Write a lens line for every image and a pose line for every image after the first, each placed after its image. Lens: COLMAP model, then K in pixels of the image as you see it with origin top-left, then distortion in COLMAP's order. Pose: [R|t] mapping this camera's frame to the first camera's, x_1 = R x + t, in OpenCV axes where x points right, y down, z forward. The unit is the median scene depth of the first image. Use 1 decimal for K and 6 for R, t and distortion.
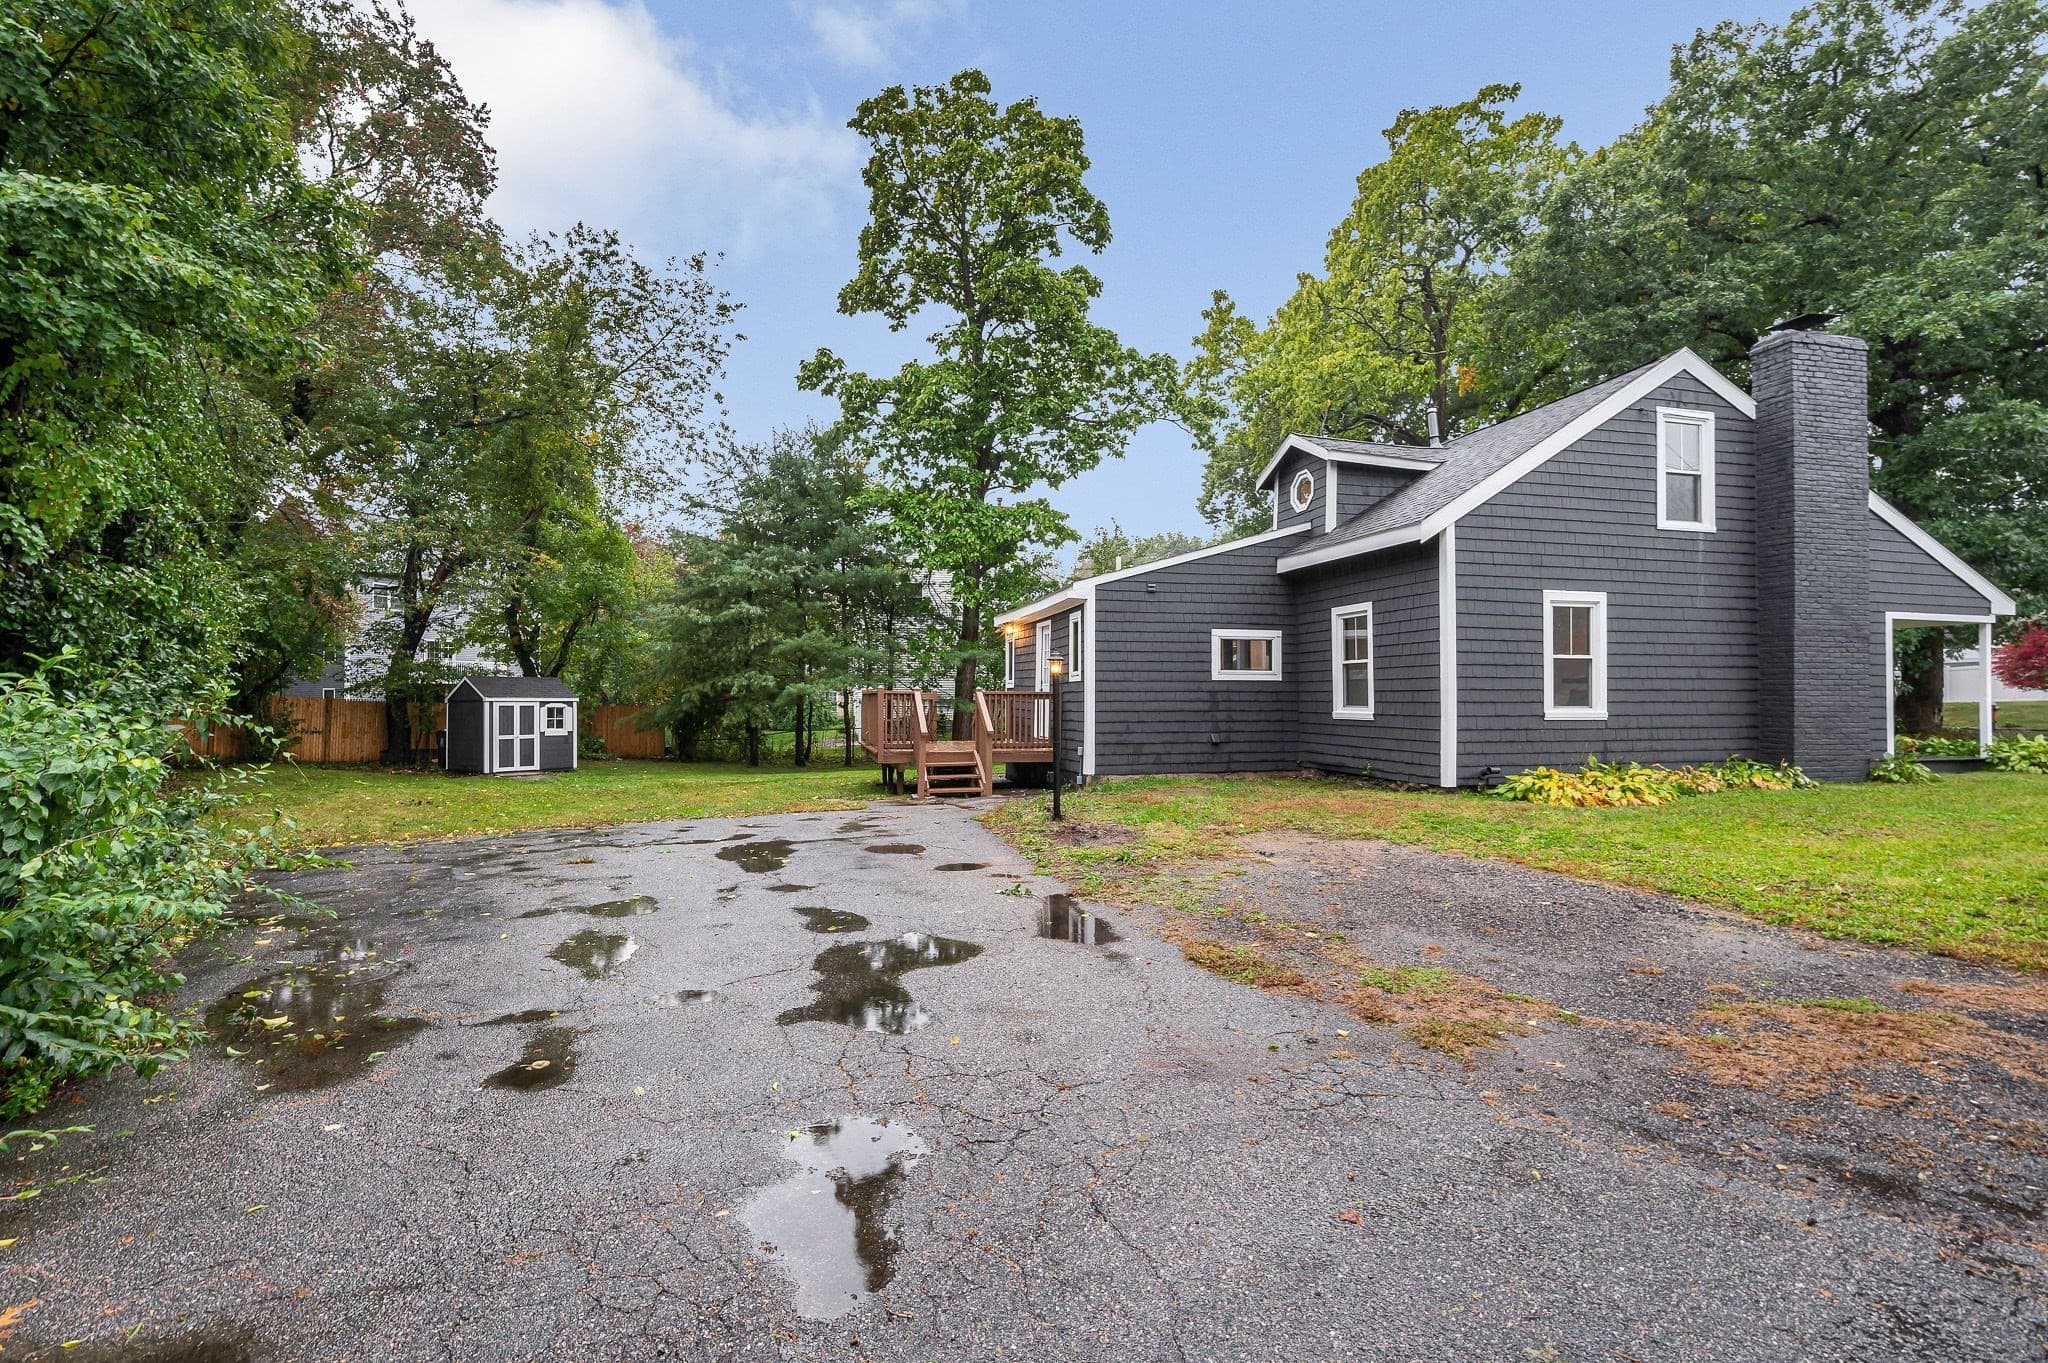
lens RADIAL K [[928.5, 0, 1010.7], [0, 928.5, 682.1], [0, 0, 1]] dist [-0.001002, -0.000017]
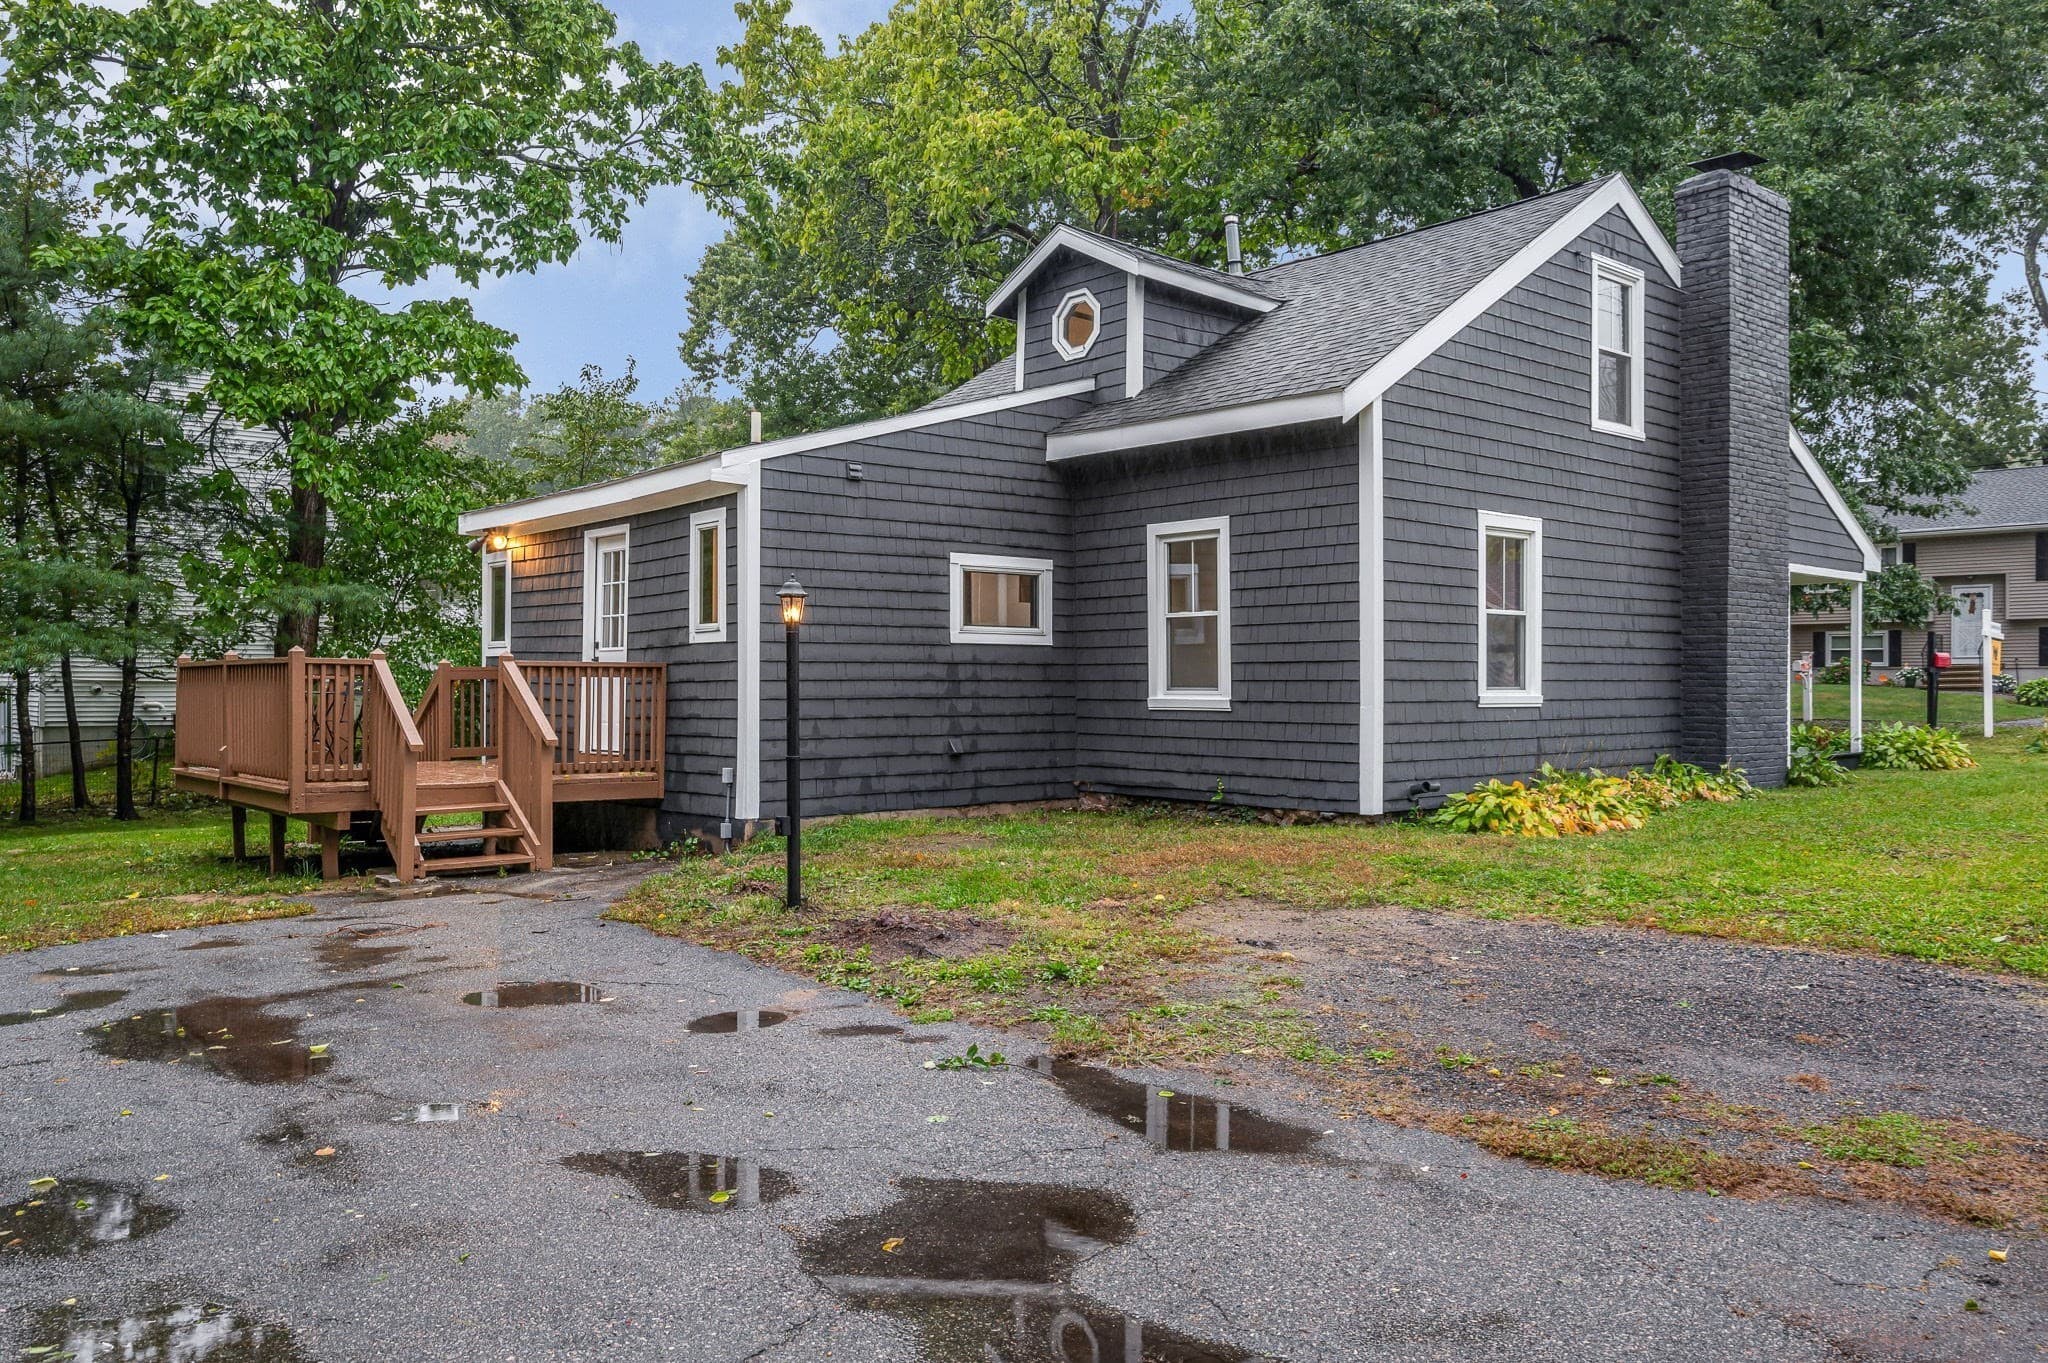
lens RADIAL K [[1569.3, 0, 1047.4], [0, 1569.3, 669.9], [0, 0, 1]] dist [-0.002309, 0.001426]
pose [[0.886707, 0.003586, 0.462318, -0.178841], [-0.007272, 0.999954, 0.006191, 0.008227], [-0.462275, -0.008852, 0.886692, 0.134437]]
